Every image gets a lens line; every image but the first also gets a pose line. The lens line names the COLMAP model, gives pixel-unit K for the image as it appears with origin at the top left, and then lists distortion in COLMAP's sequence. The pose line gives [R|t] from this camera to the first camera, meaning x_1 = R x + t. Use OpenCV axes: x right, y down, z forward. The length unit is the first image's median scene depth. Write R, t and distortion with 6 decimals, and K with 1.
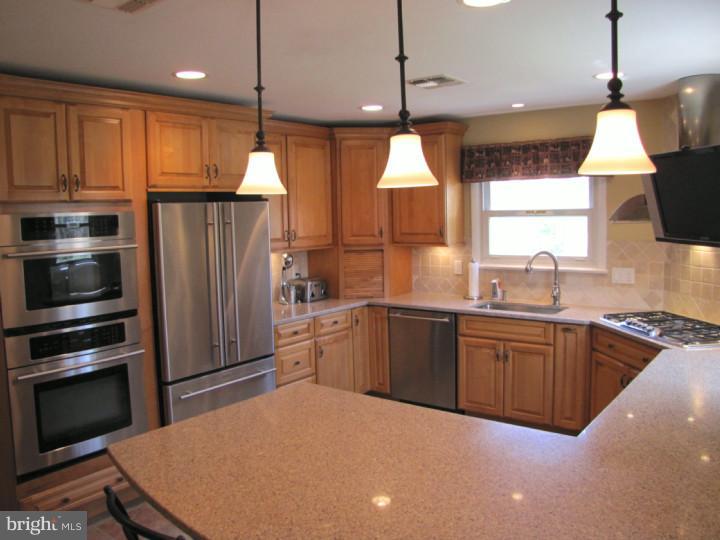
lens RADIAL K [[601.3, 0, 358.5], [0, 601.3, 260.3], [0, 0, 1]] dist [-0.193354, 0.164728]
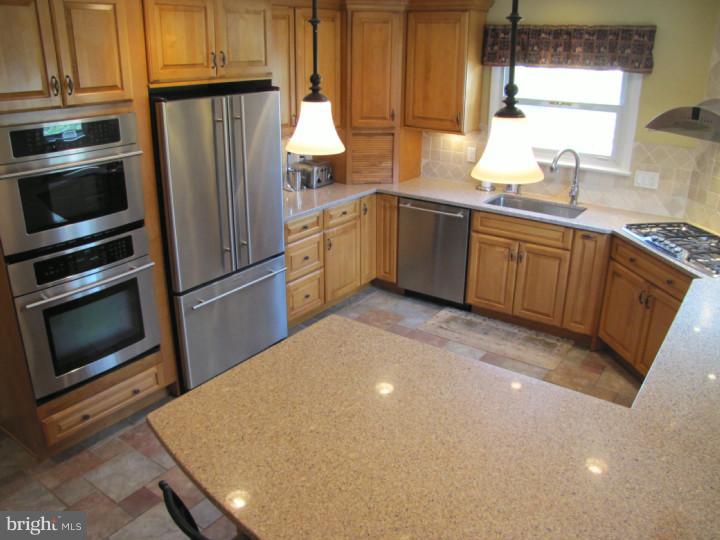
lens RADIAL K [[601.3, 0, 358.5], [0, 601.3, 260.3], [0, 0, 1]] dist [-0.193354, 0.164728]
pose [[0.998925, 0.017859, 0.042778, -0.057481], [-0.028479, 0.964557, 0.262333, -0.078506], [-0.036577, -0.263270, 0.964029, 0.057732]]
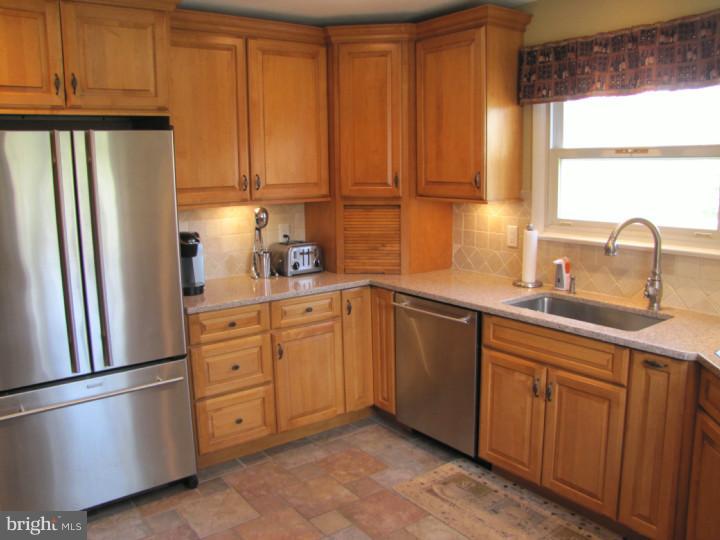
lens RADIAL K [[601.3, 0, 358.5], [0, 601.3, 260.3], [0, 0, 1]] dist [-0.193354, 0.164728]
pose [[0.962930, 0.050976, -0.264892, 0.203170], [-0.029175, 0.995903, 0.085597, -0.014054], [0.268170, -0.074696, 0.960471, 0.371902]]
